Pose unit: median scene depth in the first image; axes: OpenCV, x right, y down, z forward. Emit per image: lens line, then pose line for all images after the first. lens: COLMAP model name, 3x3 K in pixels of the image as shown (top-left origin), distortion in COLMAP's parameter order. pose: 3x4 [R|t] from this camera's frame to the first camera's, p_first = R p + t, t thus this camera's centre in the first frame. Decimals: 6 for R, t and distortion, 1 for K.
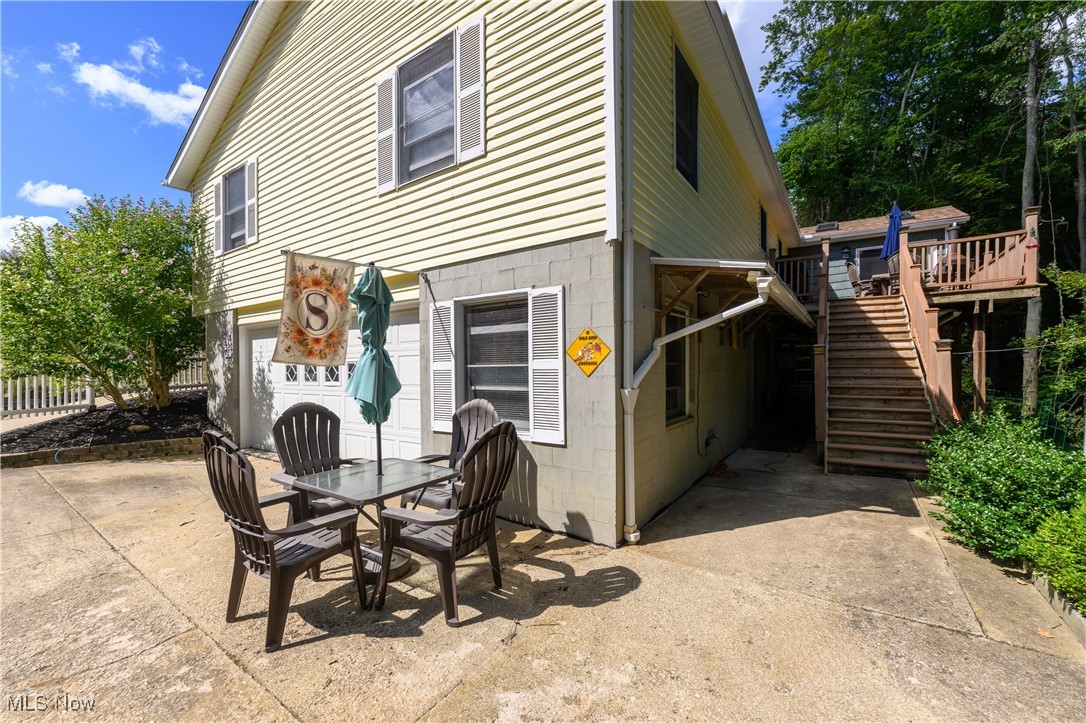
lens RADIAL K [[432.4, 0, 540.5], [0, 432.4, 367.0], [0, 0, 1]] dist [-0.000068, -0.000644]
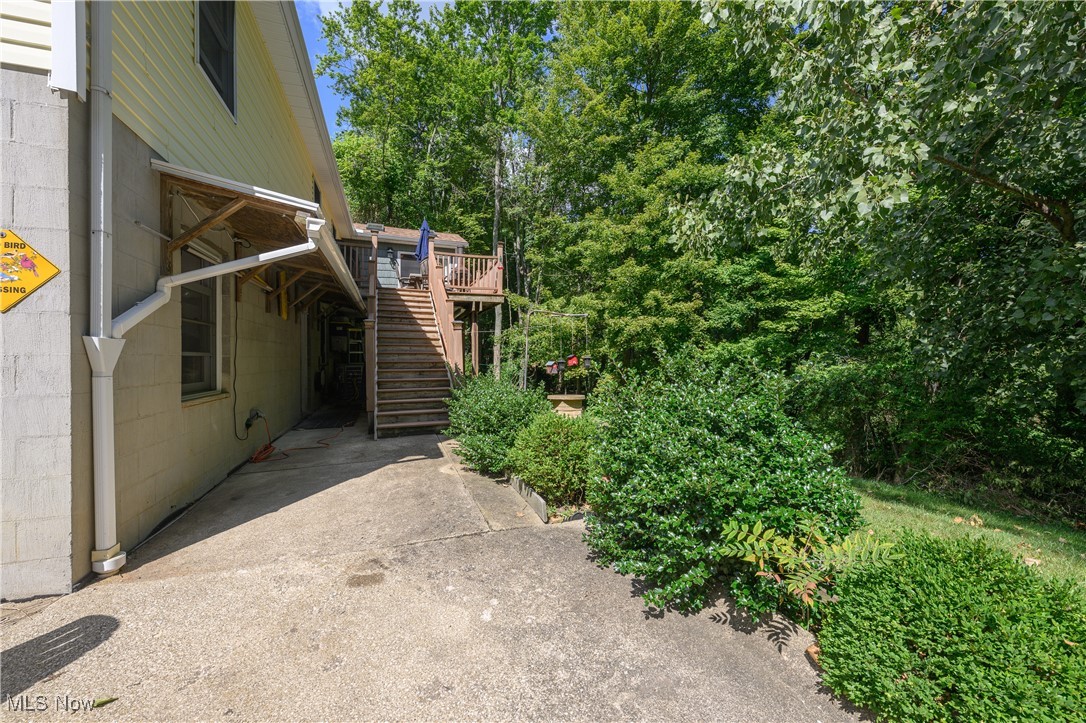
lens RADIAL K [[432.4, 0, 537.7], [0, 432.4, 361.9], [0, 0, 1]] dist [-0.000068, -0.000644]
pose [[0.585726, -0.002938, 0.810503, 0.052782], [-0.003097, 0.999978, 0.005863, 0.068816], [-0.810503, -0.005944, 0.585704, 0.086292]]
